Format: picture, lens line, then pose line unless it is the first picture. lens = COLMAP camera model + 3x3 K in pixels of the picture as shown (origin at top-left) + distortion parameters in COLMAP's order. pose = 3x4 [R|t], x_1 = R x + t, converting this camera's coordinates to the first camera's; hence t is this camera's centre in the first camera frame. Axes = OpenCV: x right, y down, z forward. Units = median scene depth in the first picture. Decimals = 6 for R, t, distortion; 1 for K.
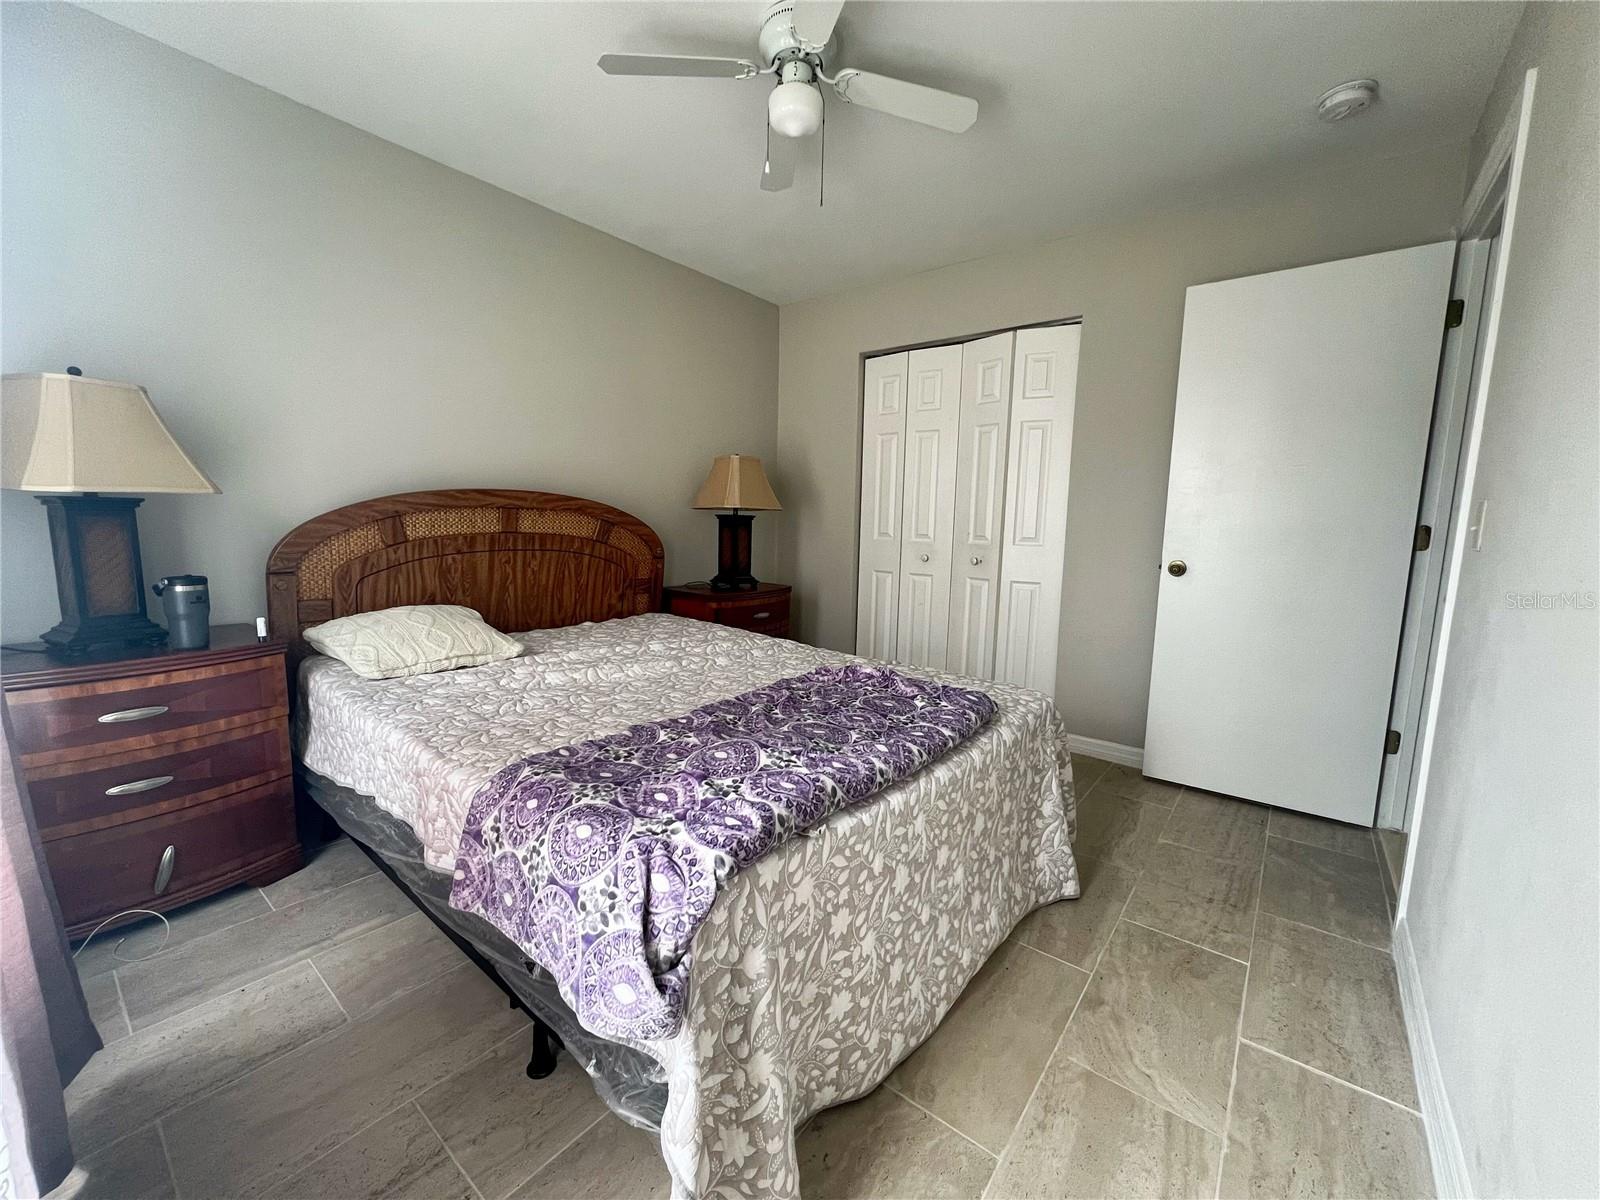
lens RADIAL K [[636.7, 0, 795.4], [0, 636.7, 604.5], [0, 0, 1]] dist [0.001098, -0.000654]
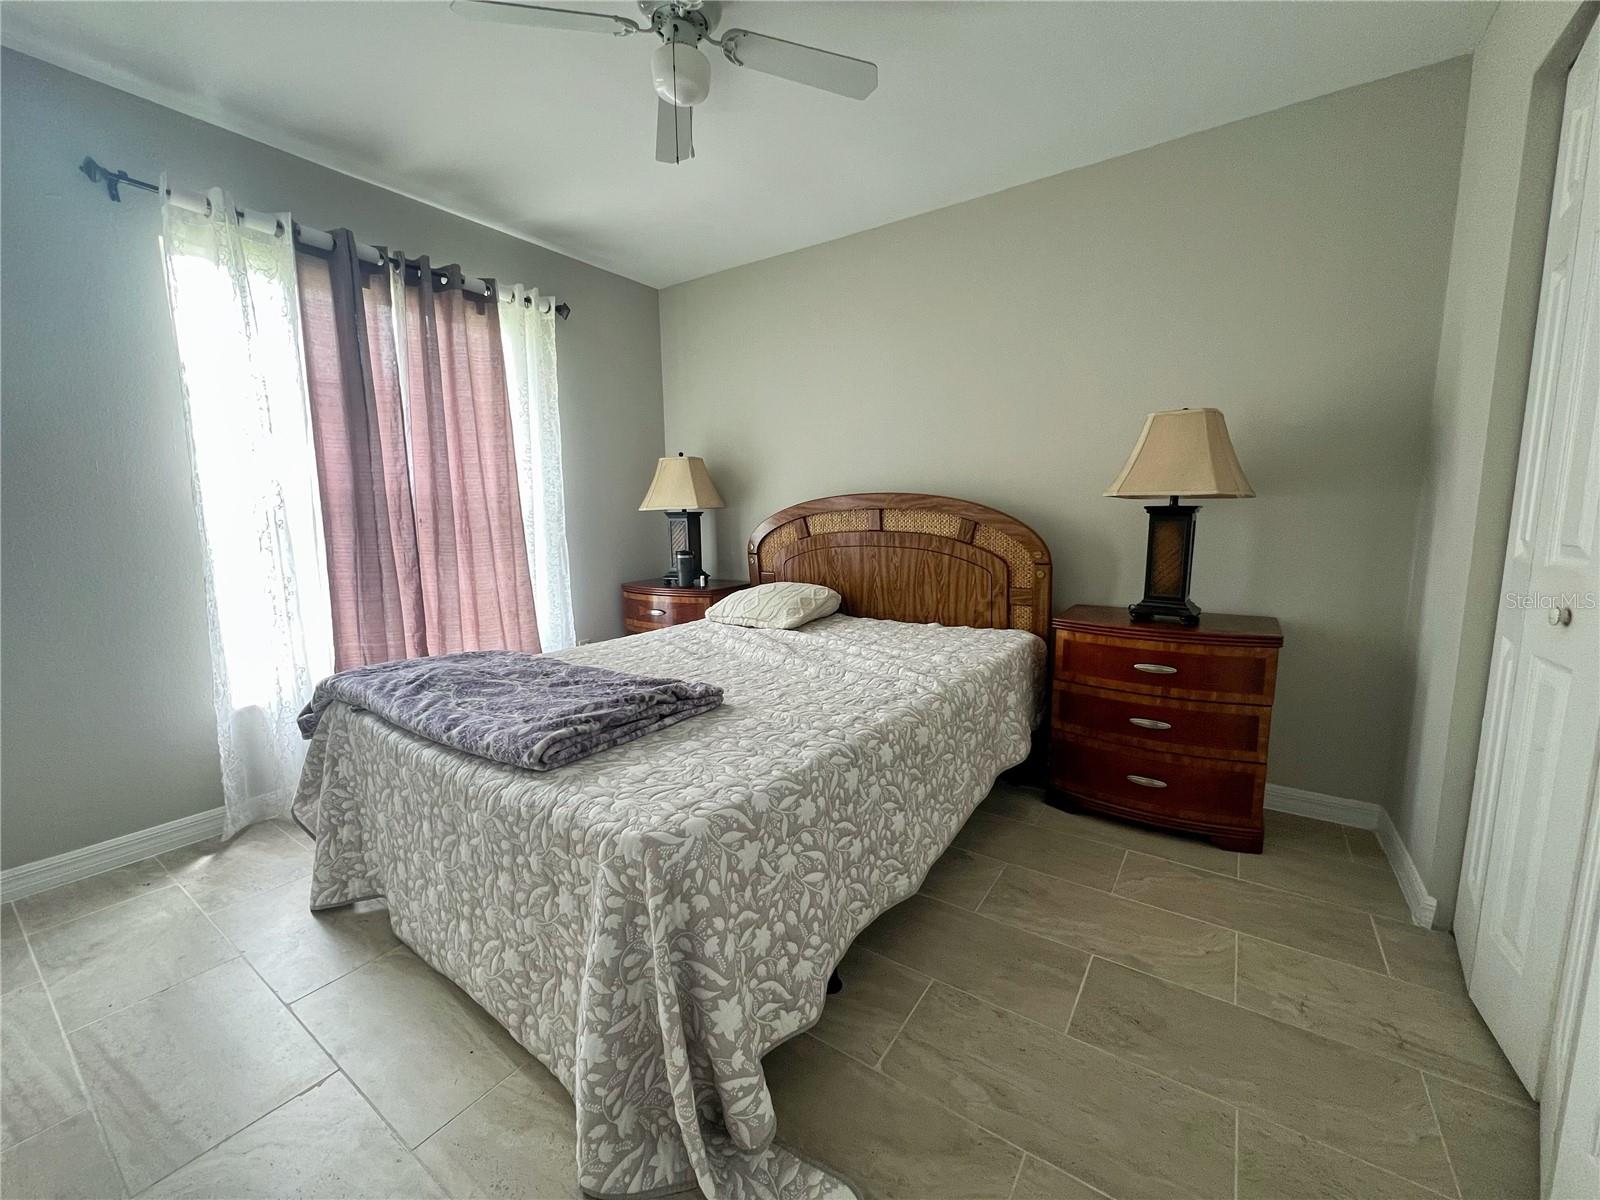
lens RADIAL K [[636.7, 0, 797.5], [0, 636.7, 600.5], [0, 0, 1]] dist [0.001098, -0.000654]
pose [[0.076655, 0.112183, -0.990727, 0.634320], [-0.120560, 0.987402, 0.102479, -0.083322], [0.989742, 0.111587, 0.089214, 0.720856]]
